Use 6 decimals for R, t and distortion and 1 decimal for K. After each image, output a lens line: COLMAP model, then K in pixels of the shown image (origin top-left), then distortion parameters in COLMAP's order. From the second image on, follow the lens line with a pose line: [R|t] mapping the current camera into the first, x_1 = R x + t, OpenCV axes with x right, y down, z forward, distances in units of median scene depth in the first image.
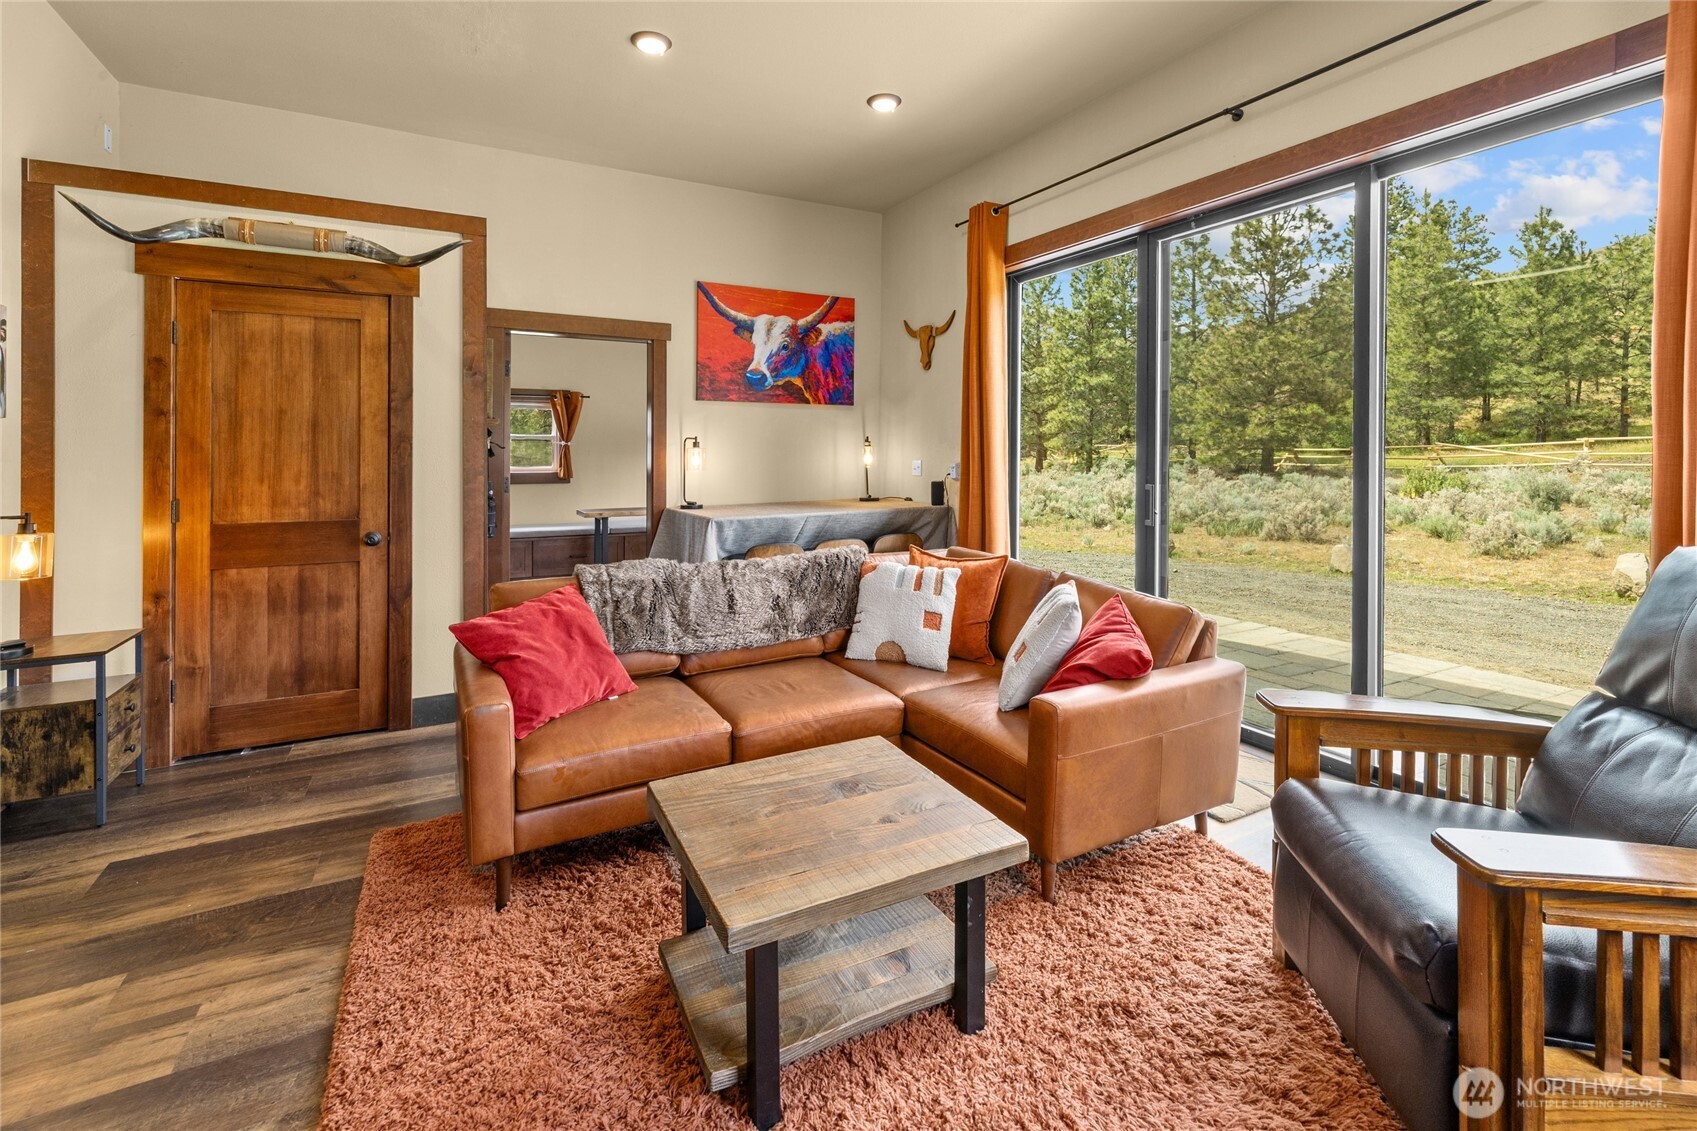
lens RADIAL K [[758.3, 0, 848.9], [0, 758.3, 472.6], [0, 0, 1]] dist [0.001477, 0.000048]
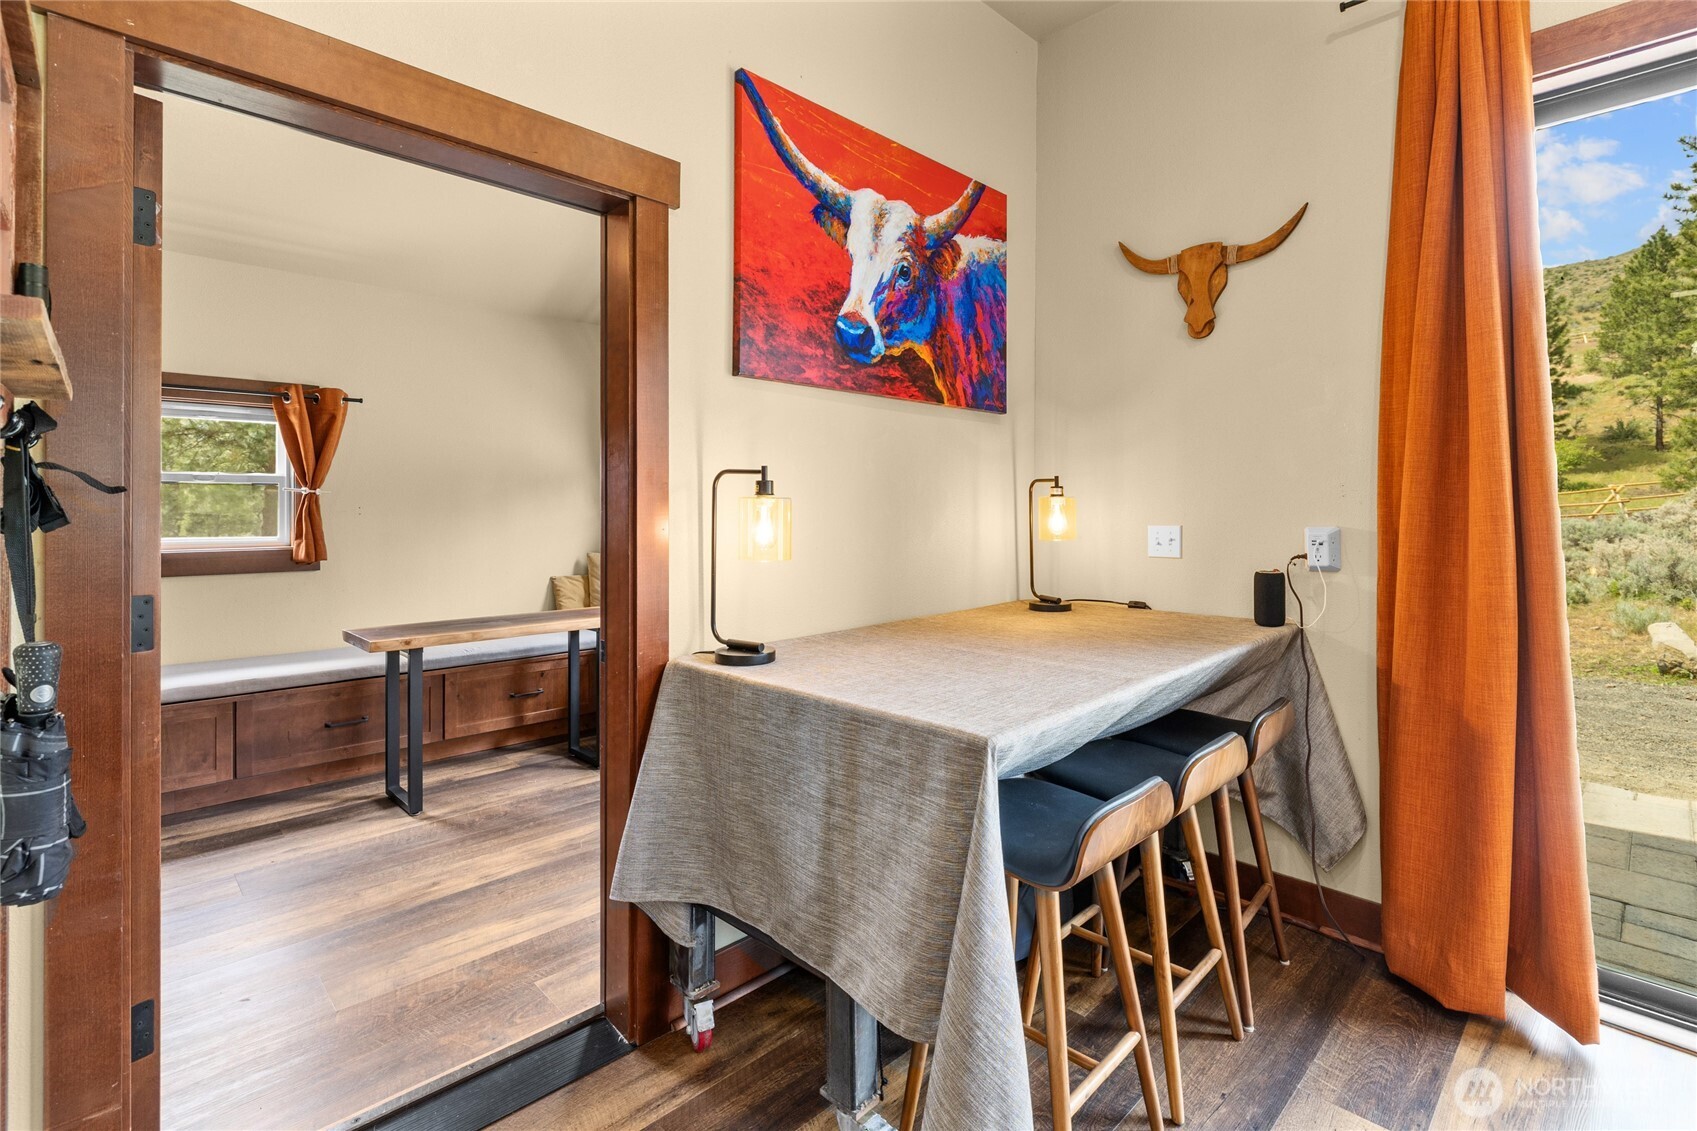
lens RADIAL K [[792.5, 0, 842.1], [0, 792.5, 527.3], [0, 0, 1]] dist [-0.009409, -0.000019]
pose [[0.962995, -0.003930, 0.269491, -0.241789], [0.004674, 0.999987, -0.002118, -0.015434], [-0.269479, 0.003299, 0.963001, 0.558974]]
